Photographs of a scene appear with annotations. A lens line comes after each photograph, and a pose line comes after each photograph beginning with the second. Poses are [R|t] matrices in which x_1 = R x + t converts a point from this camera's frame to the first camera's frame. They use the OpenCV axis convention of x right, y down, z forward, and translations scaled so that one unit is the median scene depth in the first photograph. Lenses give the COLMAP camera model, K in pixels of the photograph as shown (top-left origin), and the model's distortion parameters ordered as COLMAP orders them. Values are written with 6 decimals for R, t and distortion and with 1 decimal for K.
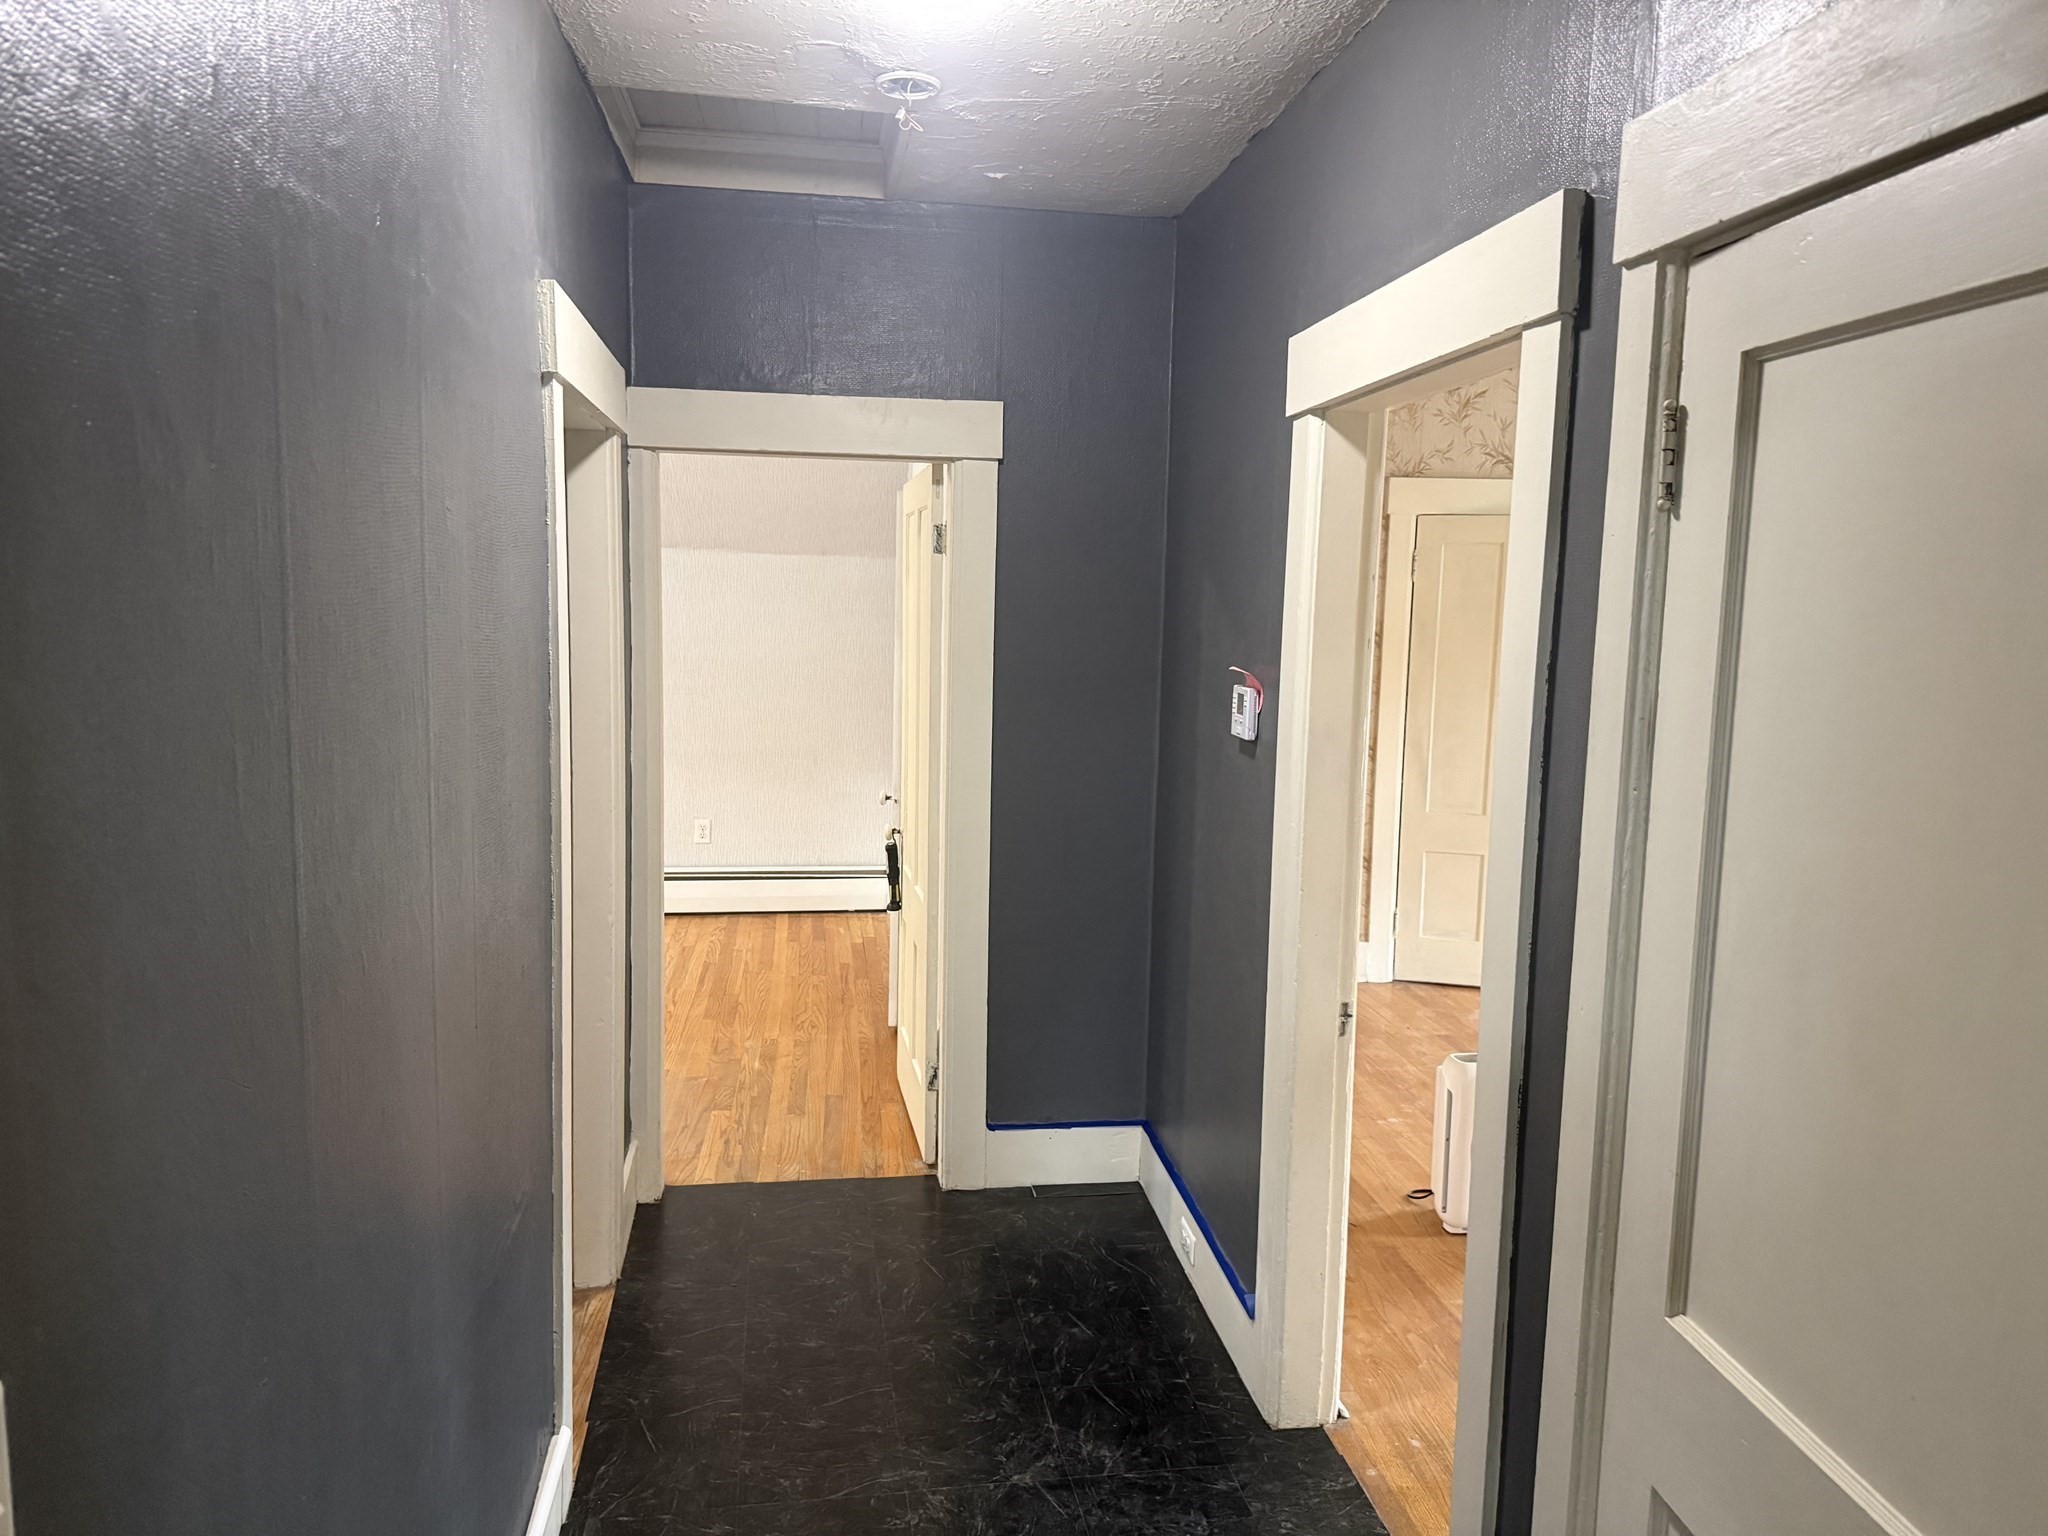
lens RADIAL K [[1426.6, 0, 1024.0], [0, 1426.6, 768.0], [0, 0, 1]] dist [0.028667, -0.016386]
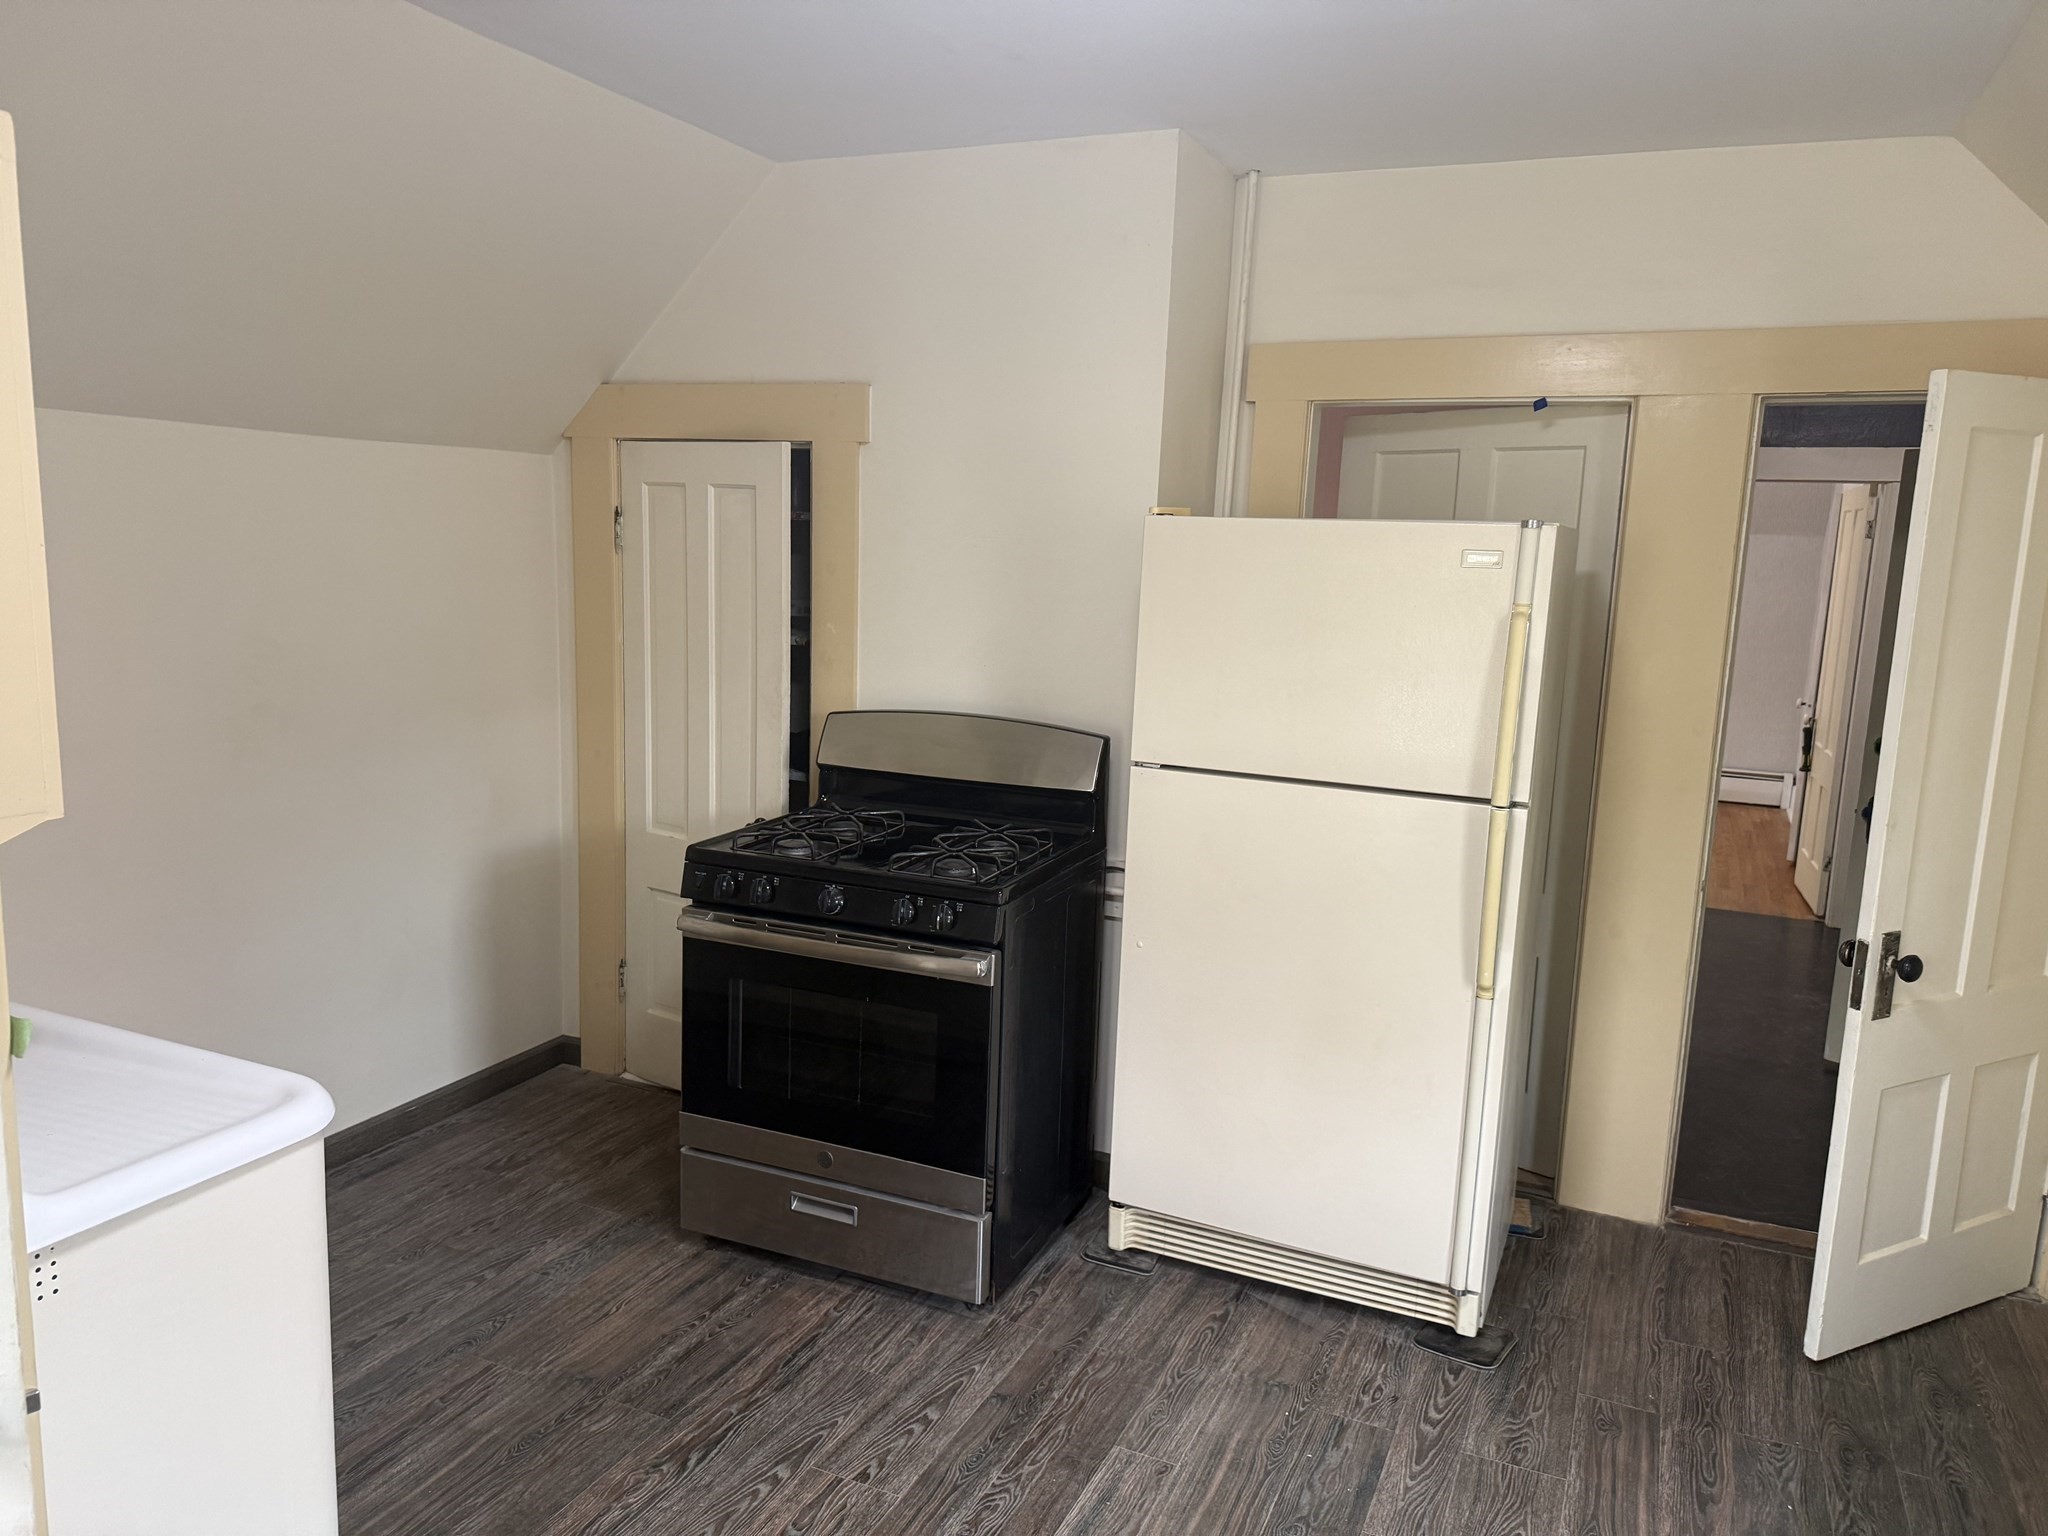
lens RADIAL K [[1426.6, 0, 1024.0], [0, 1426.6, 768.0], [0, 0, 1]] dist [0.028667, -0.016386]
pose [[0.845369, 0.095579, -0.525563, 0.011282], [-0.084960, 0.995396, 0.044365, 0.109547], [0.527384, 0.007147, 0.849597, -0.829190]]
